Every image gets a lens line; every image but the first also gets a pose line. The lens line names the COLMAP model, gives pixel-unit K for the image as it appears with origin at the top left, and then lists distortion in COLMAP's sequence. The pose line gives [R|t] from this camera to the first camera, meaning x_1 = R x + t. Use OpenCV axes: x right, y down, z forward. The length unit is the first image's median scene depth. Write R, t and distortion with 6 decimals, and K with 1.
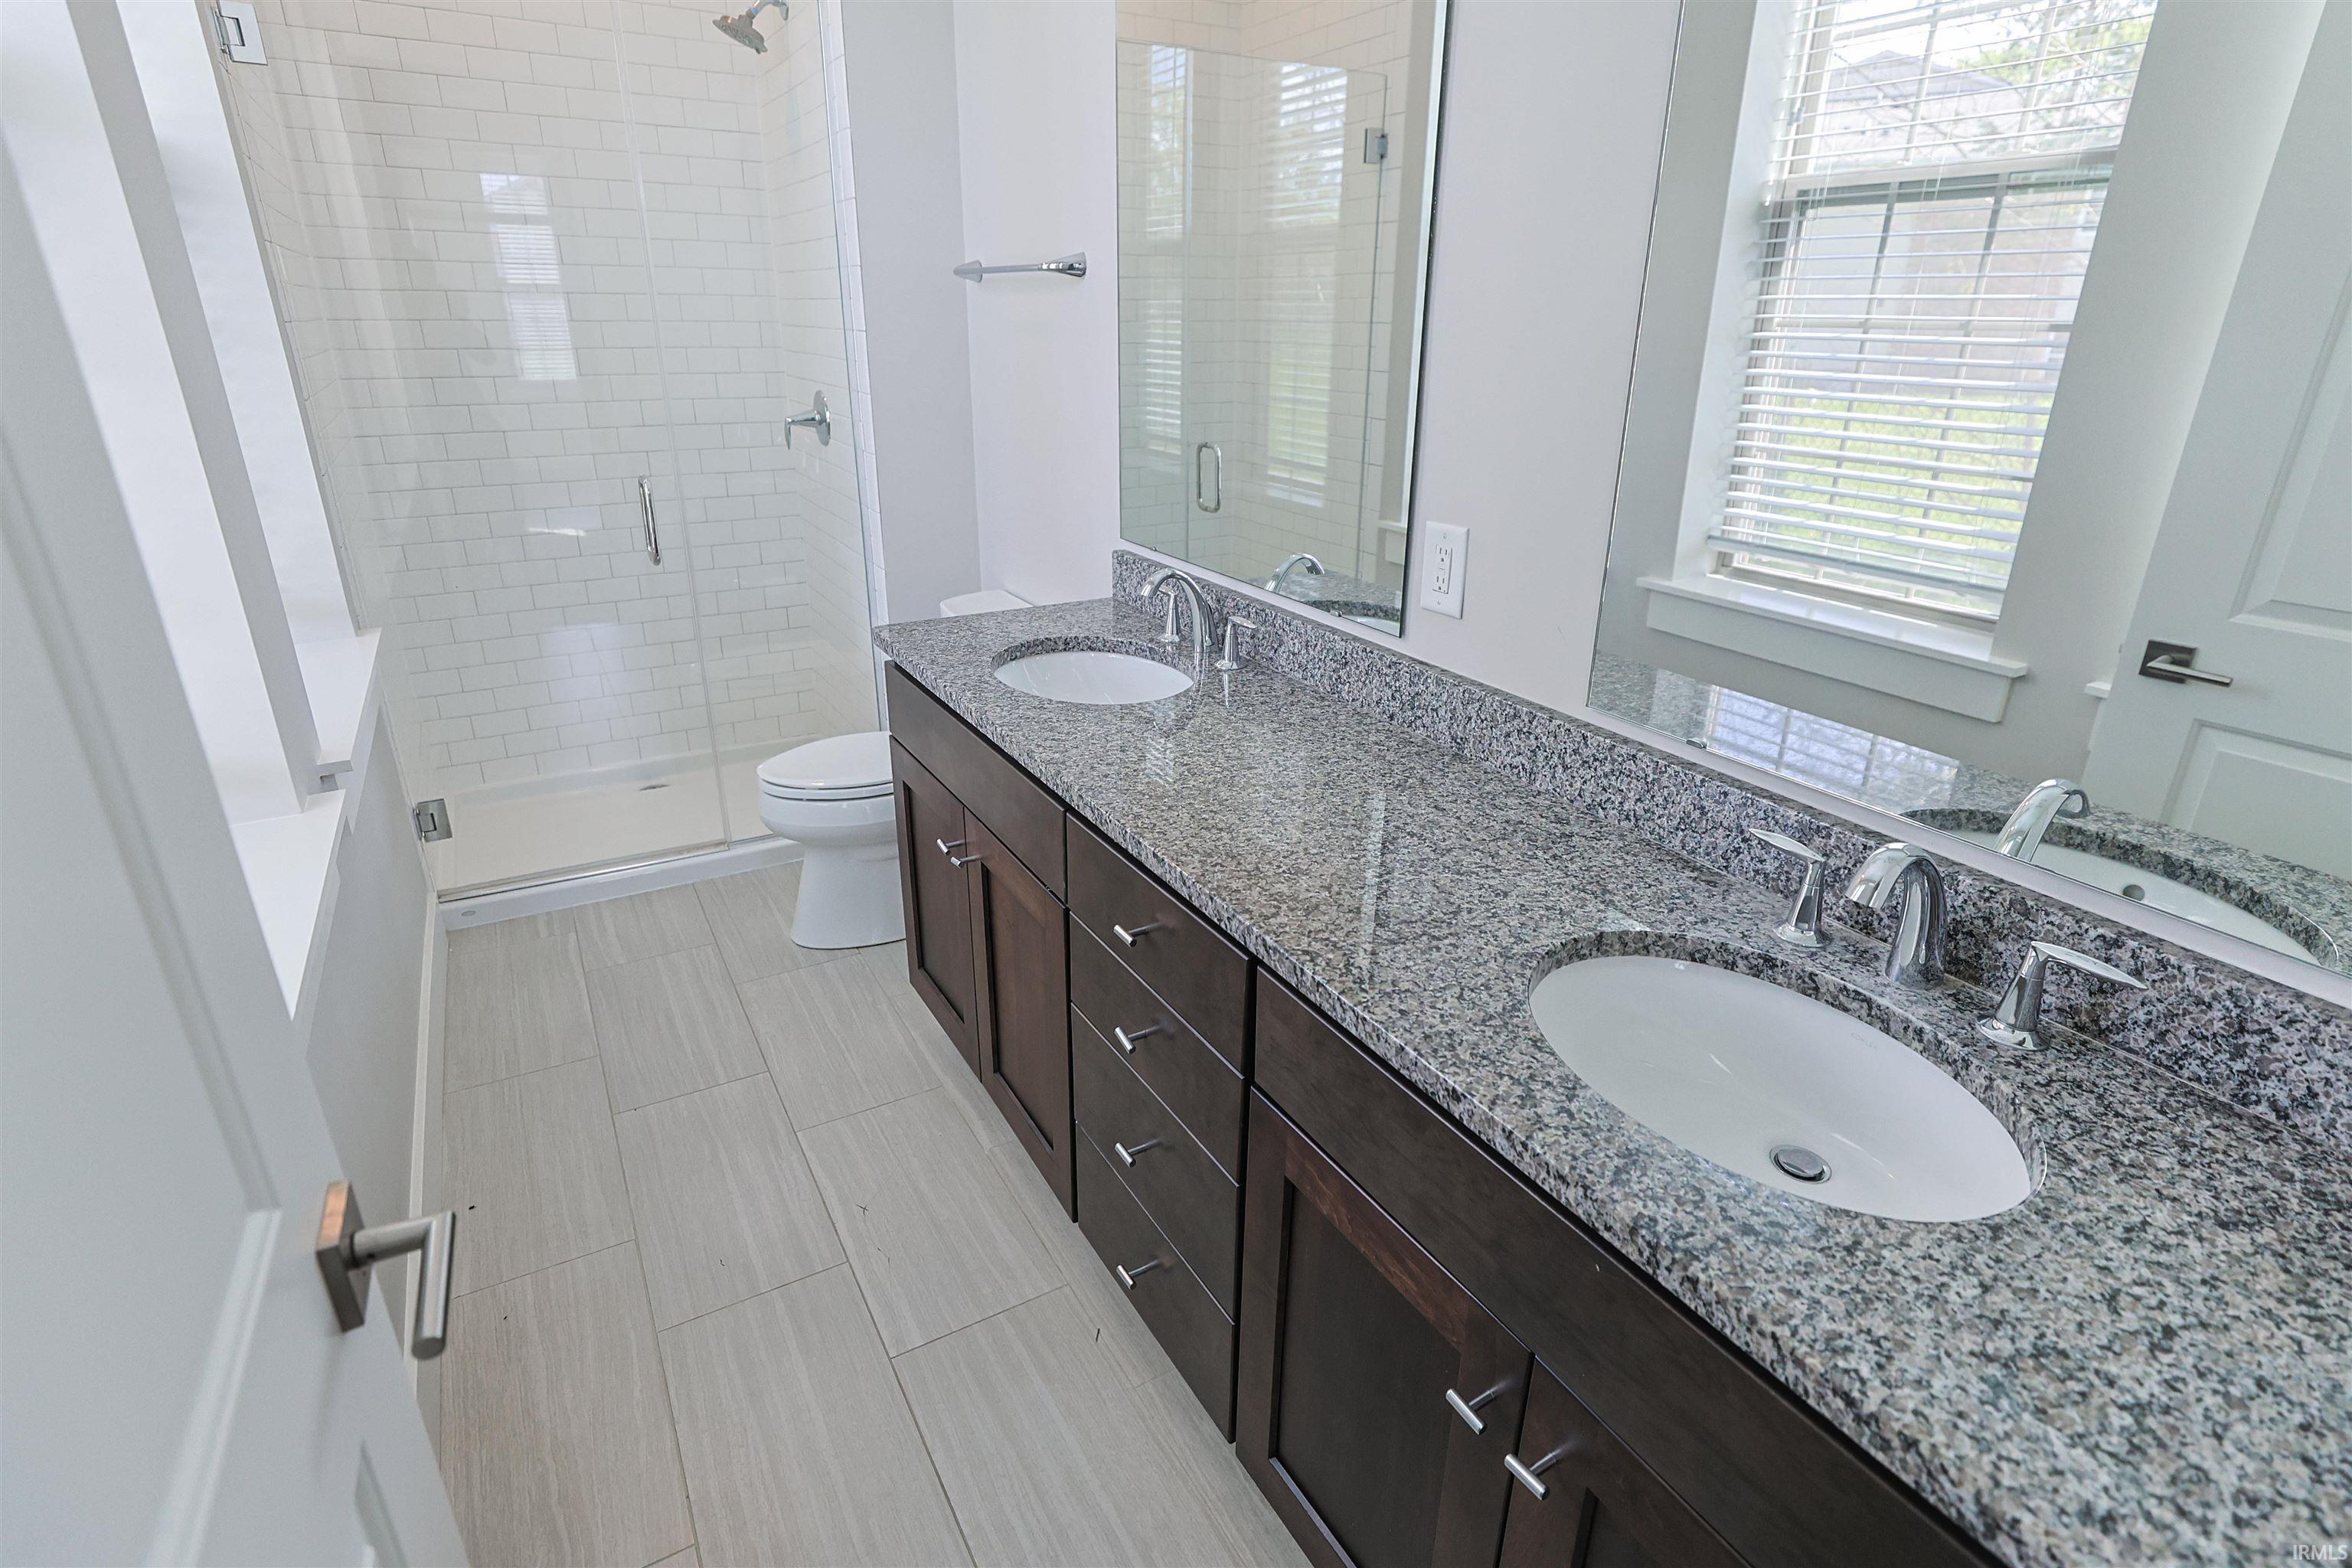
lens RADIAL K [[1144.8, 0, 1184.4], [0, 1144.8, 762.8], [0, 0, 1]] dist [-0.018140, 0.012611]
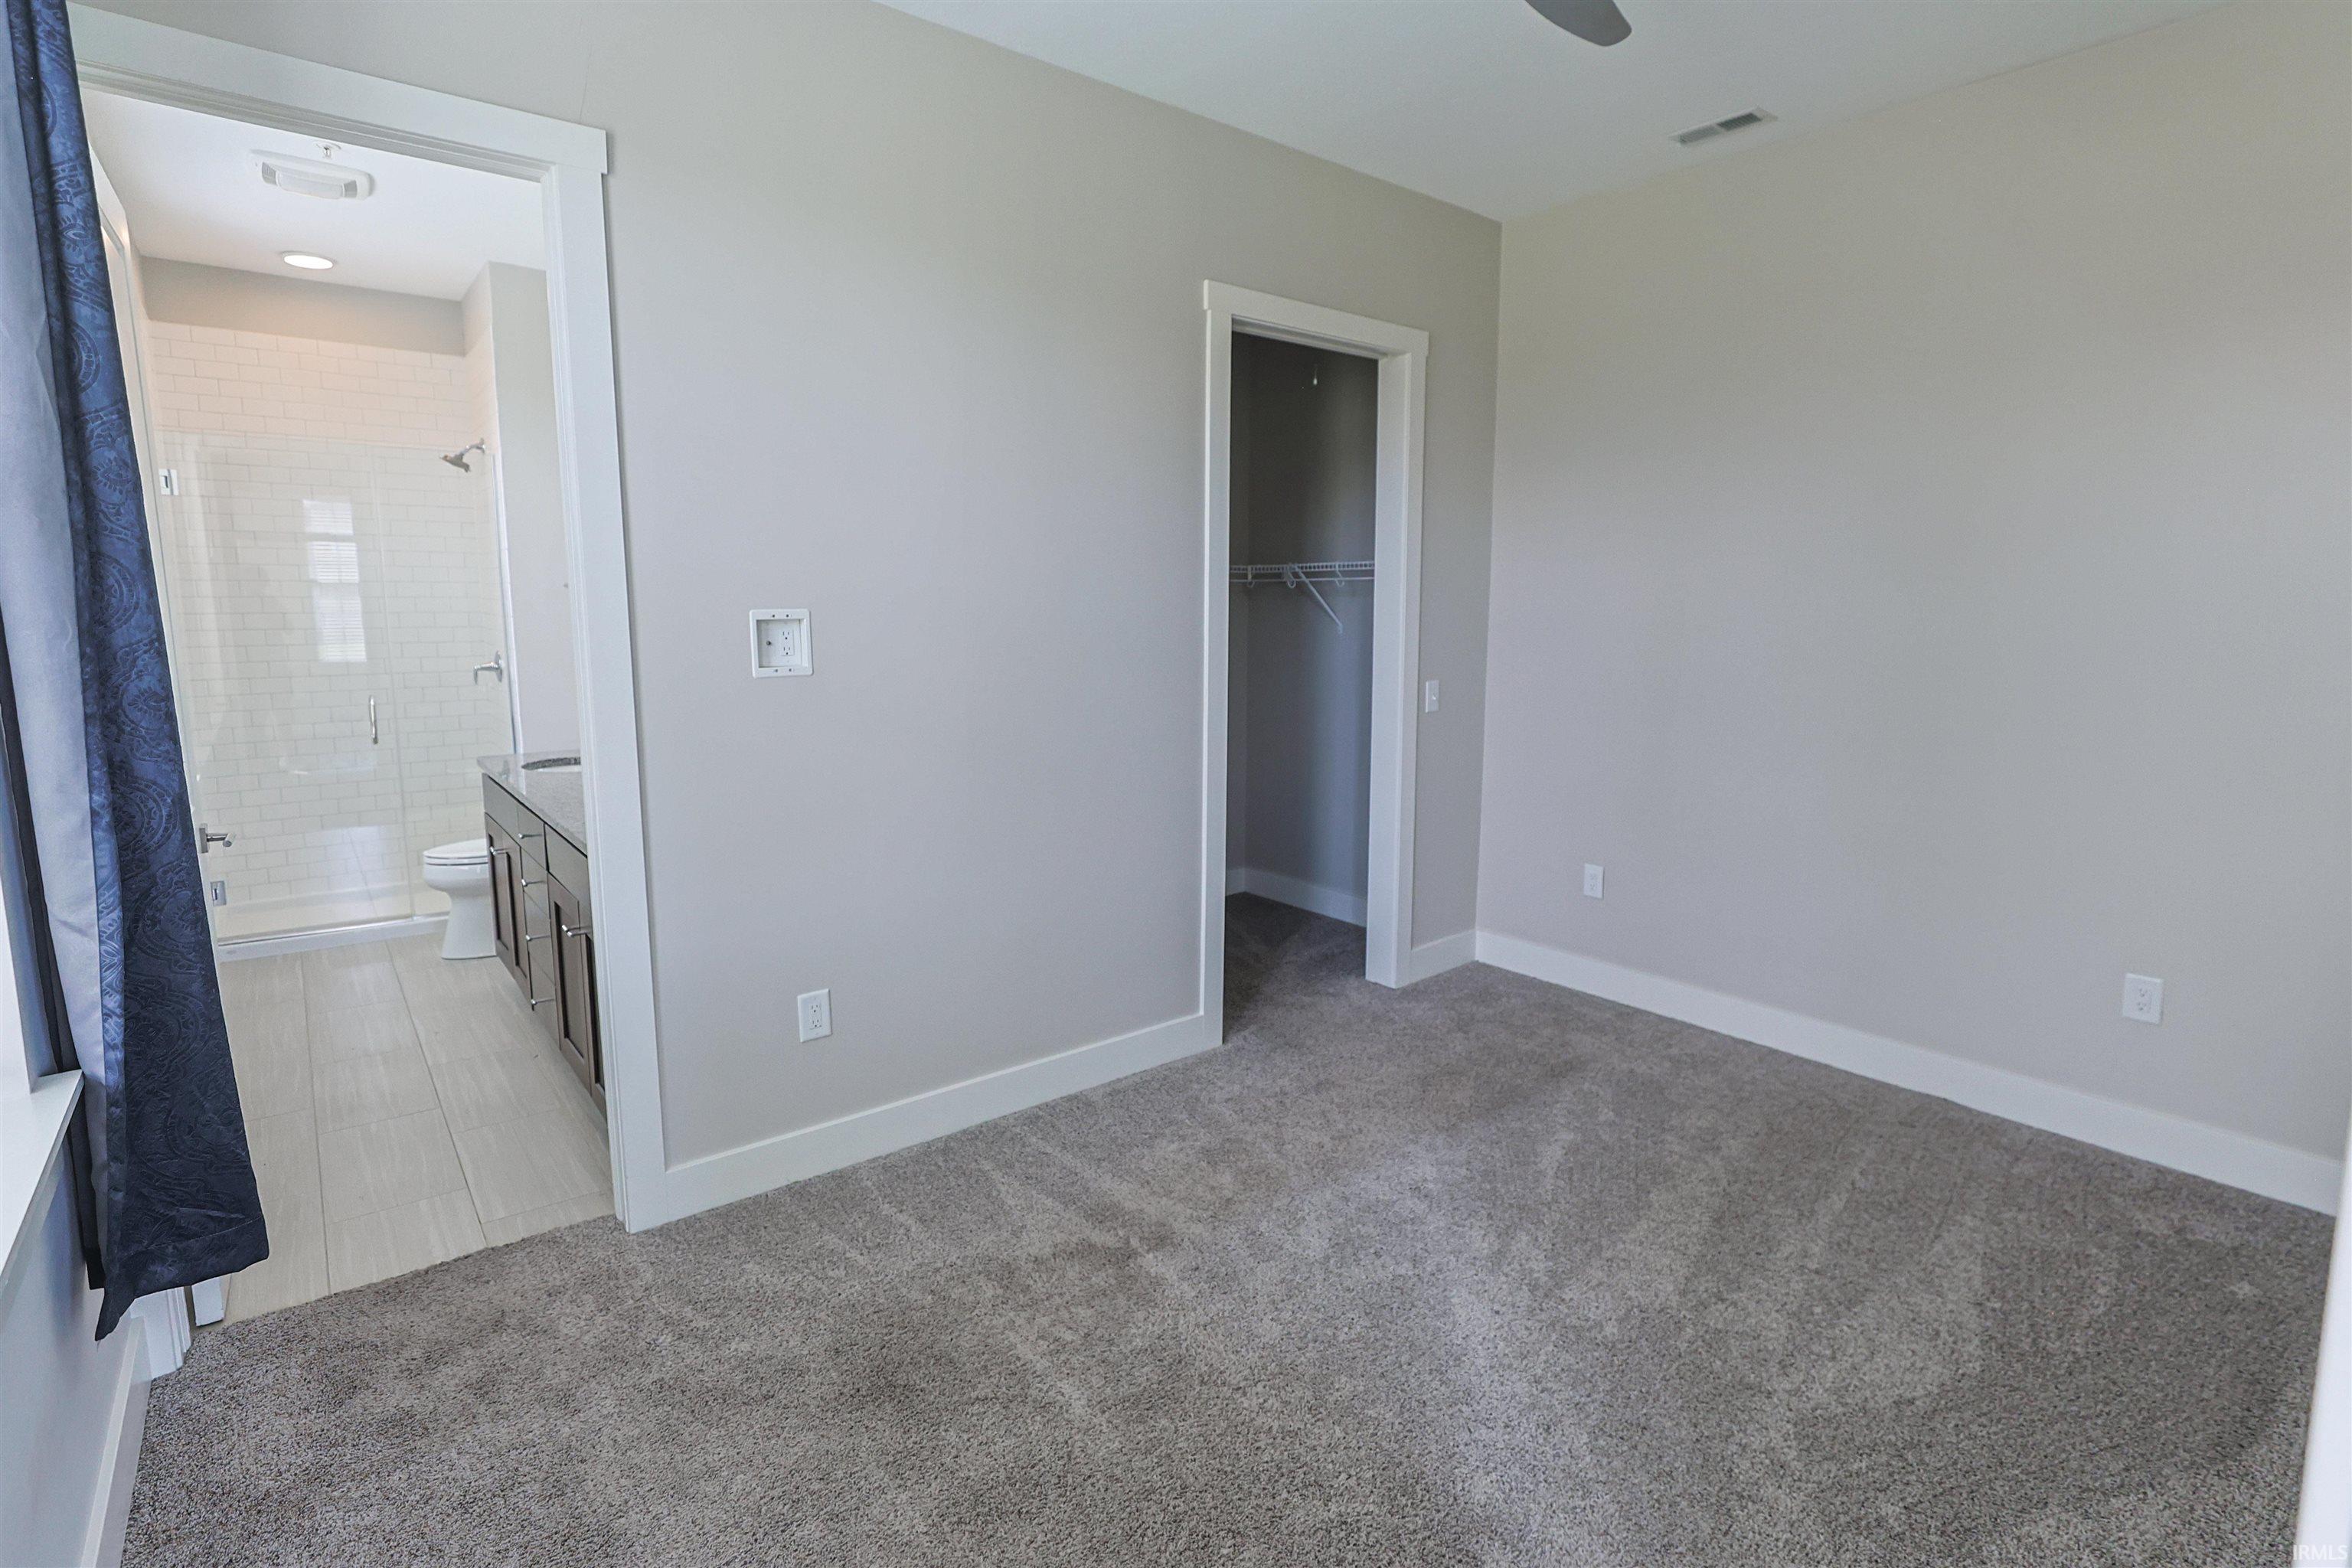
lens RADIAL K [[1144.8, 0, 1184.4], [0, 1144.8, 762.8], [0, 0, 1]] dist [-0.018140, 0.012611]
pose [[0.990223, -0.029629, 0.136311, 0.499670], [0.060630, 0.971469, -0.229286, 0.310389], [-0.125629, 0.235309, 0.963767, -0.785076]]
